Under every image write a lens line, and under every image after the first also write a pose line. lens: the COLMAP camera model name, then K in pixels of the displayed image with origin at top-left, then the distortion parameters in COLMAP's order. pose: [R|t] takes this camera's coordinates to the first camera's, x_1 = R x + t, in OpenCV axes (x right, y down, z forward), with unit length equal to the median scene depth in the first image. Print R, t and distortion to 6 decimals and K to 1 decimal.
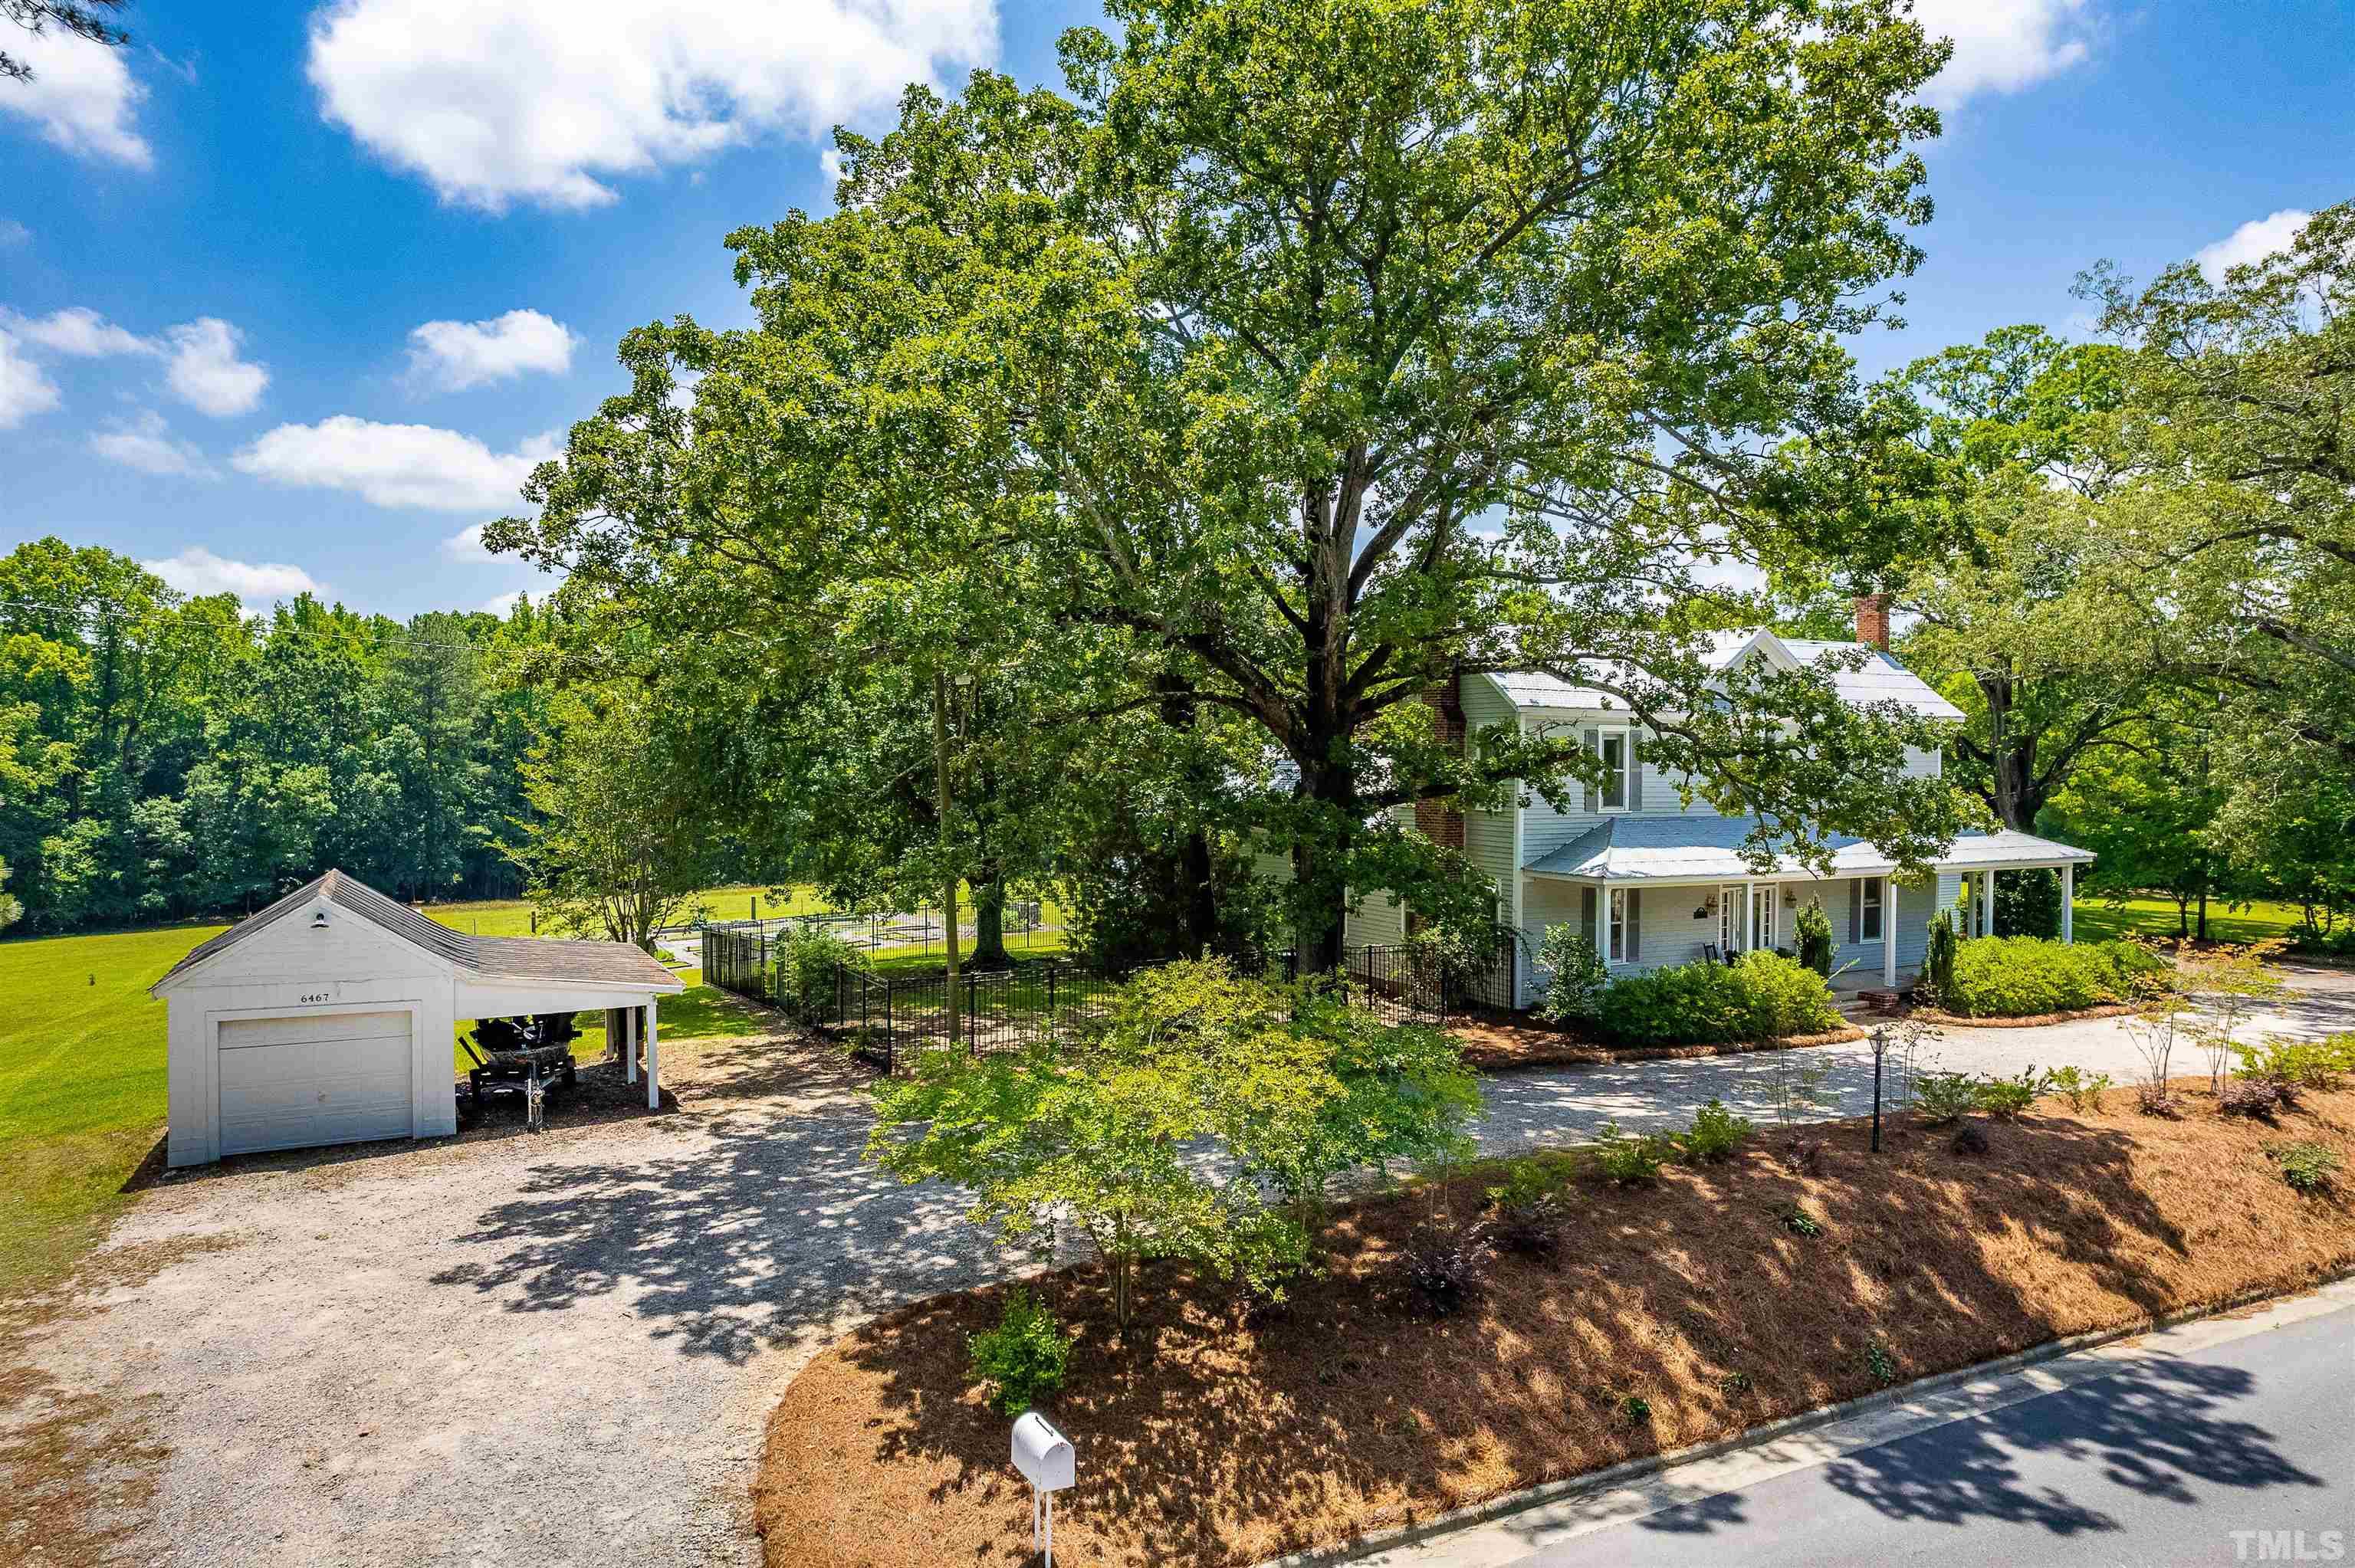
lens RADIAL K [[1591.9, 0, 1183.4], [0, 1591.9, 763.7], [0, 0, 1]] dist [-0.000190, 0.001904]
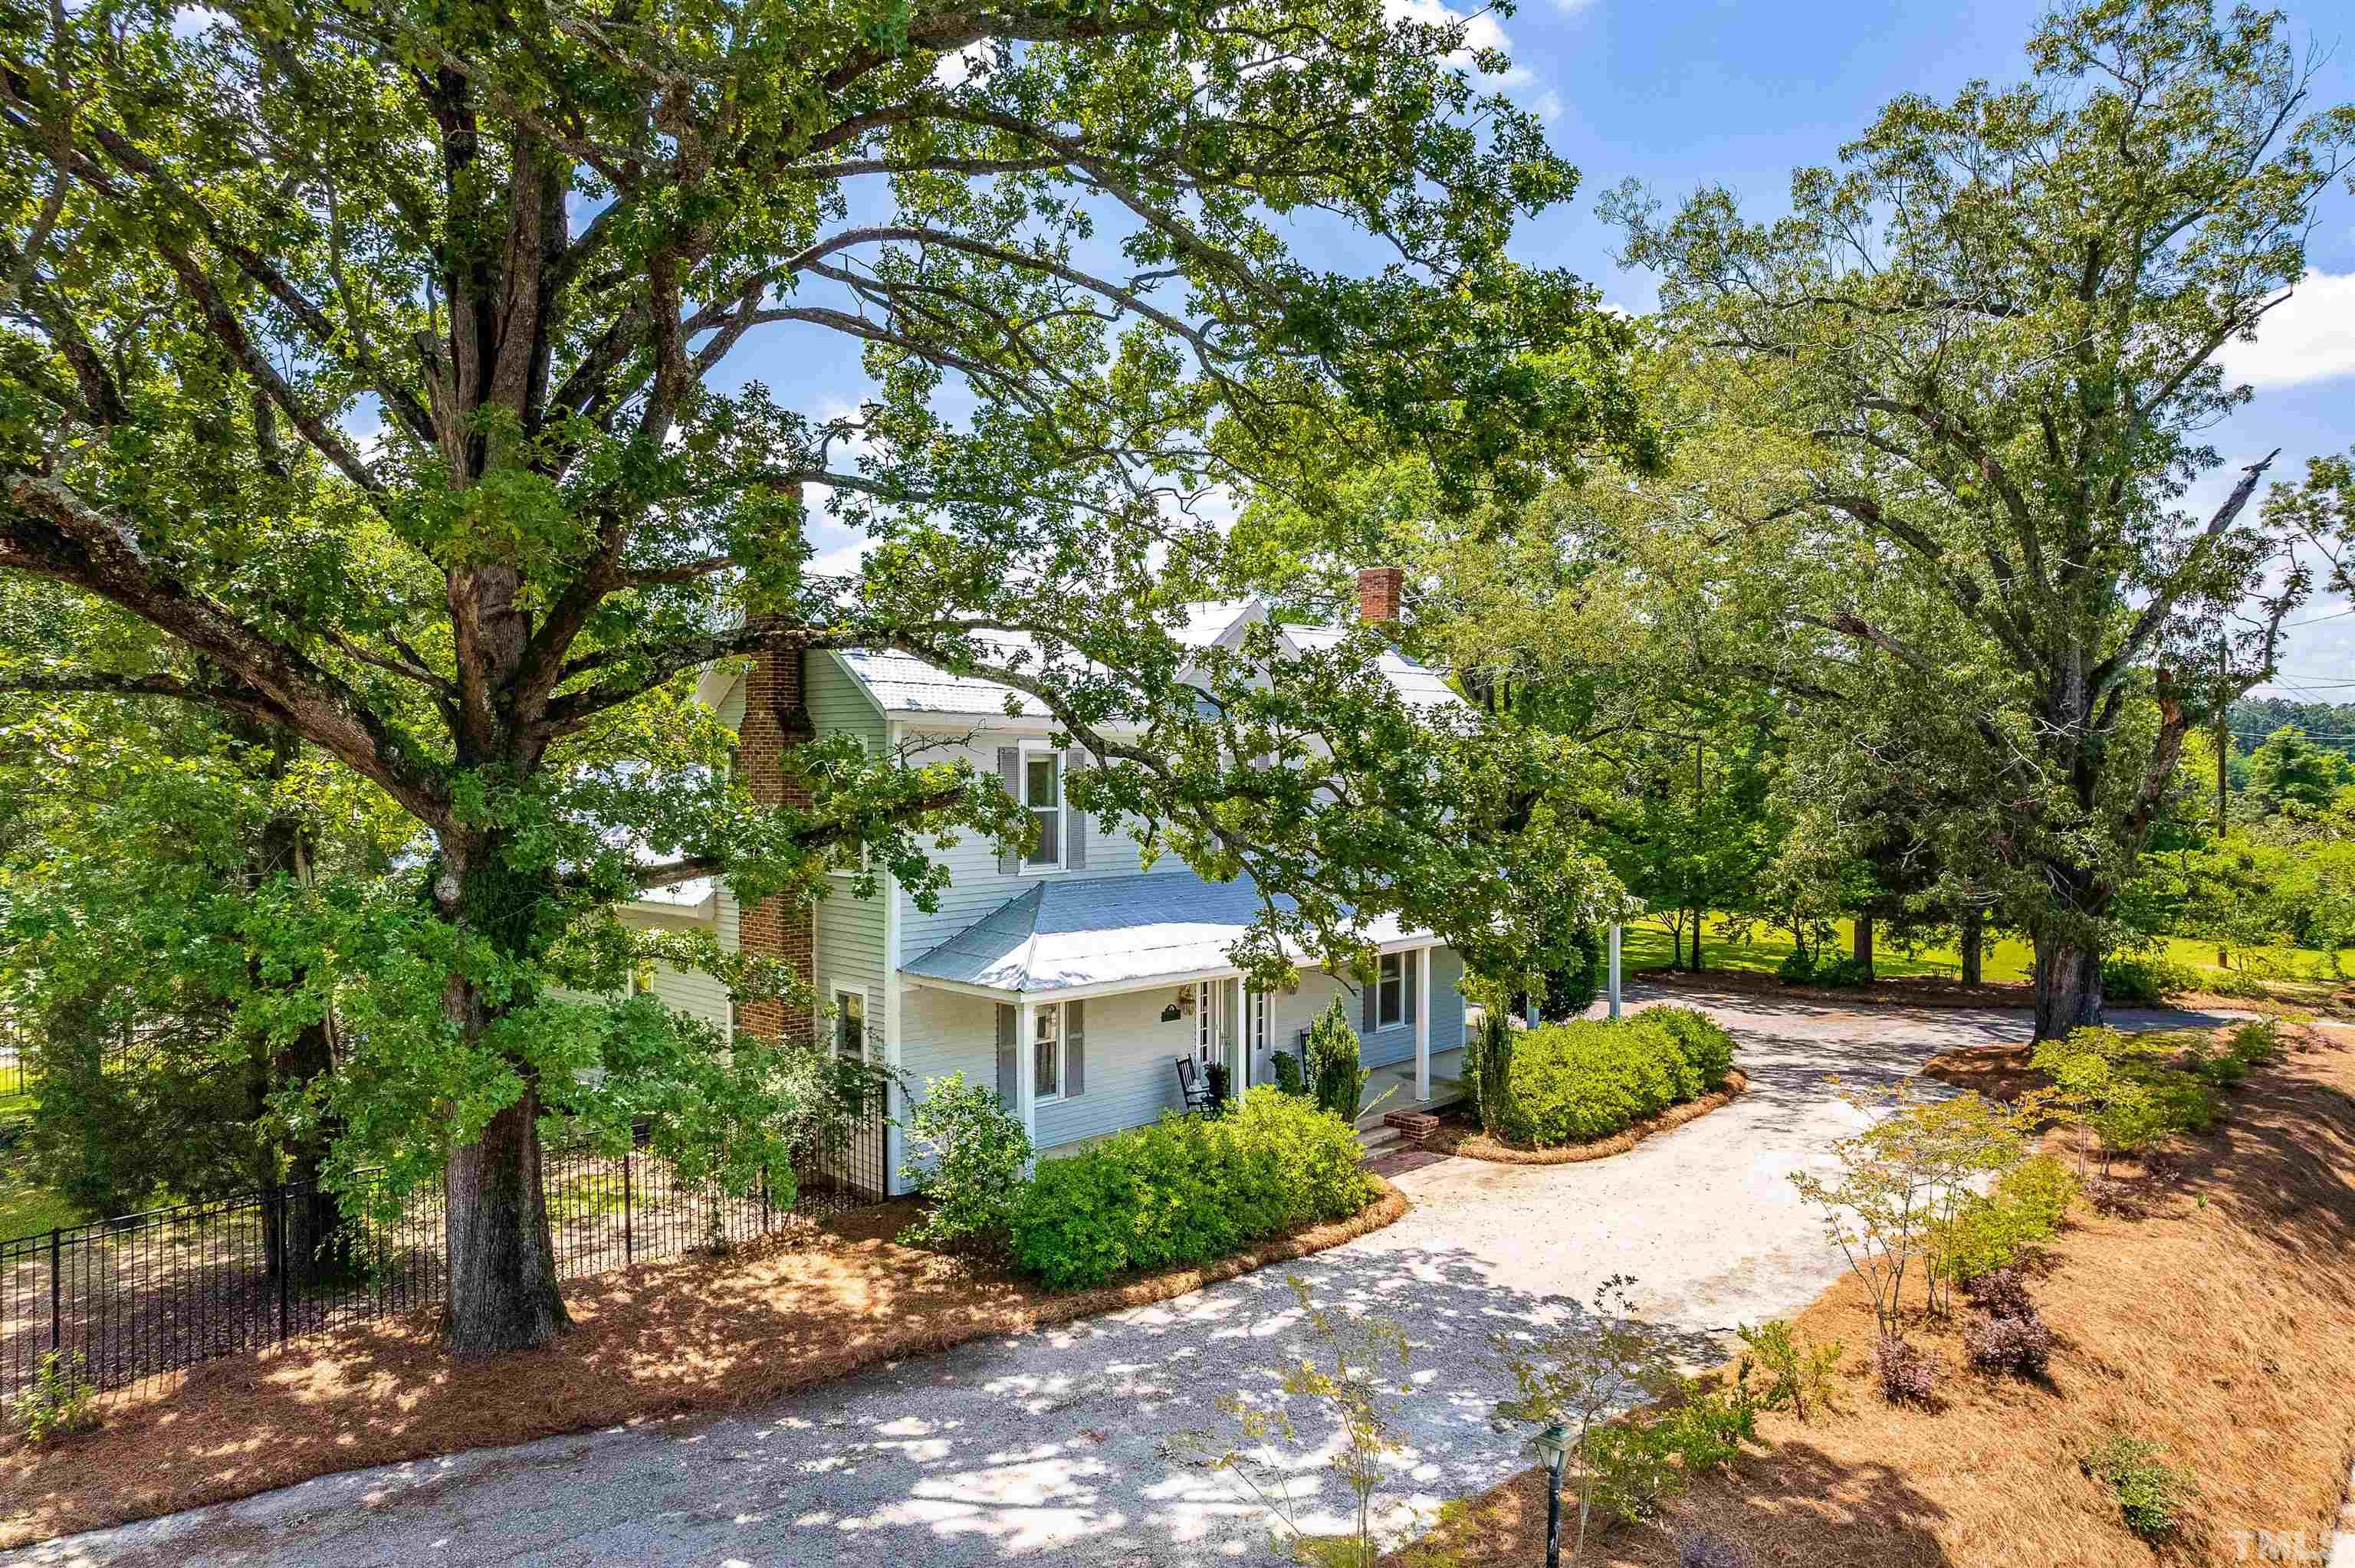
lens RADIAL K [[1508.9, 0, 1206.0], [0, 1508.9, 778.6], [0, 0, 1]] dist [-0.059065, 0.056971]
pose [[0.941939, -0.014225, 0.335482, 0.146455], [0.008991, 0.999812, 0.017151, -0.020253], [-0.335663, -0.013139, 0.941890, 0.459701]]
